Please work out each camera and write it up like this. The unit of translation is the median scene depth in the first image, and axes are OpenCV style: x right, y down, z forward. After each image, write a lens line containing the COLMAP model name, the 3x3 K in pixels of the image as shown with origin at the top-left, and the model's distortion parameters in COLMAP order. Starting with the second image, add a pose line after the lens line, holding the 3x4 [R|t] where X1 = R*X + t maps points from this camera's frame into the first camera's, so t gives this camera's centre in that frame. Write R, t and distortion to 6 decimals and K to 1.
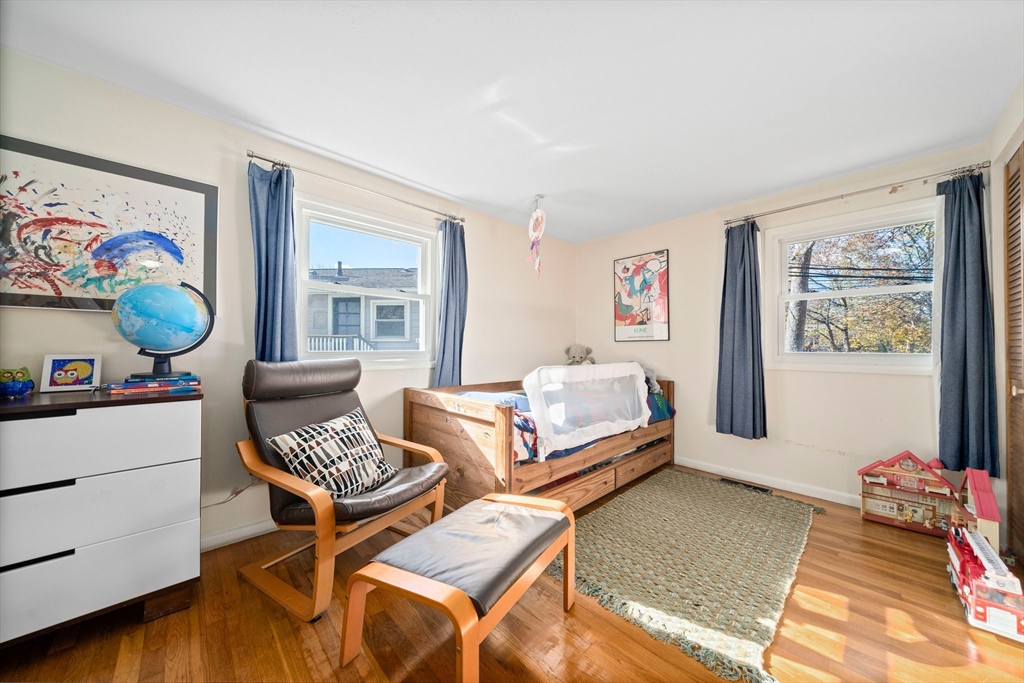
lens RADIAL K [[348.6, 0, 513.5], [0, 348.6, 339.8], [0, 0, 1]] dist [-0.005340, 0.000021]
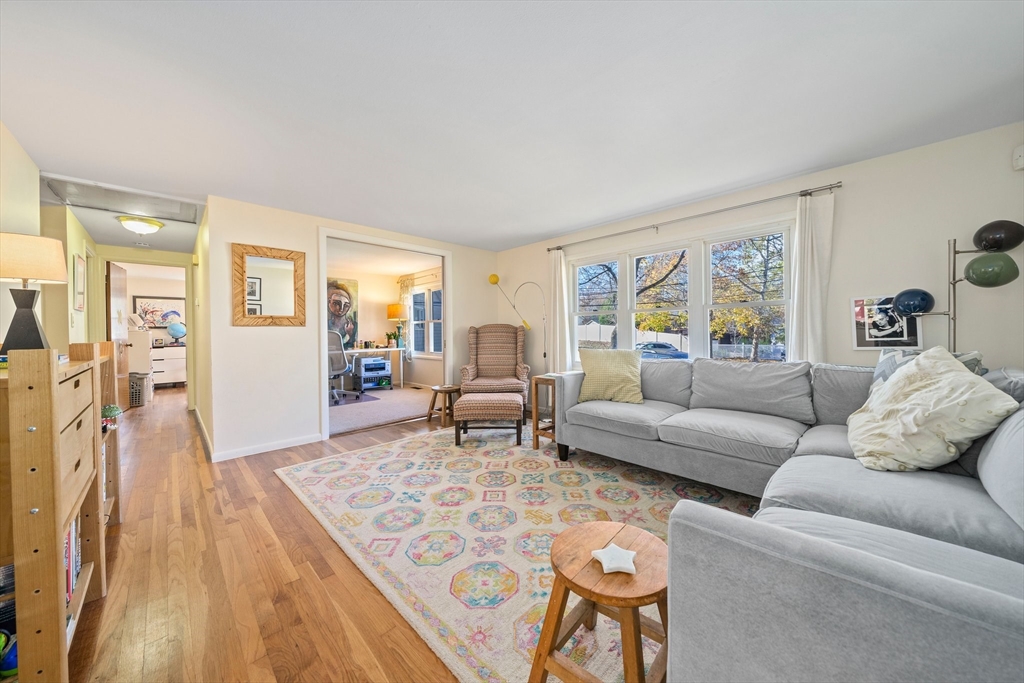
lens RADIAL K [[348.6, 0, 517.8], [0, 348.6, 333.6], [0, 0, 1]] dist [-0.005340, 0.000021]
pose [[0.999331, -0.008338, 0.035604, 3.552312], [0.007648, 0.999781, 0.019473, -0.075098], [-0.035759, -0.019187, 0.999176, -3.986517]]
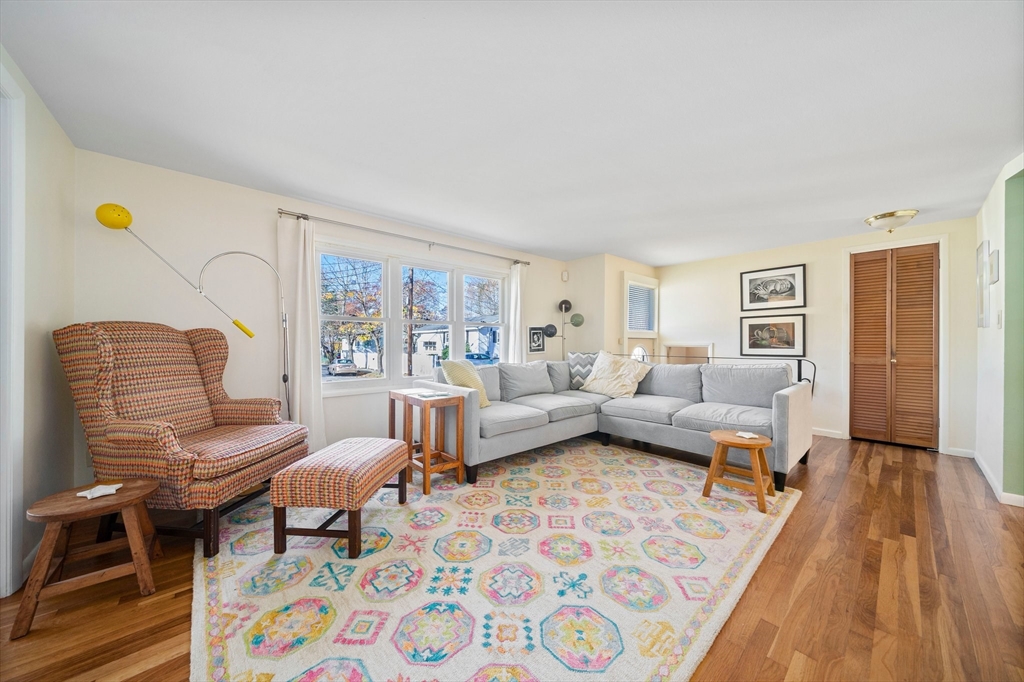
lens RADIAL K [[348.6, 0, 504.8], [0, 348.6, 343.9], [0, 0, 1]] dist [-0.005340, 0.000021]
pose [[0.044568, -0.001445, 0.999005, 1.295010], [-0.016399, 0.999863, 0.002177, -0.027269], [-0.998872, -0.016479, 0.044538, -1.356420]]
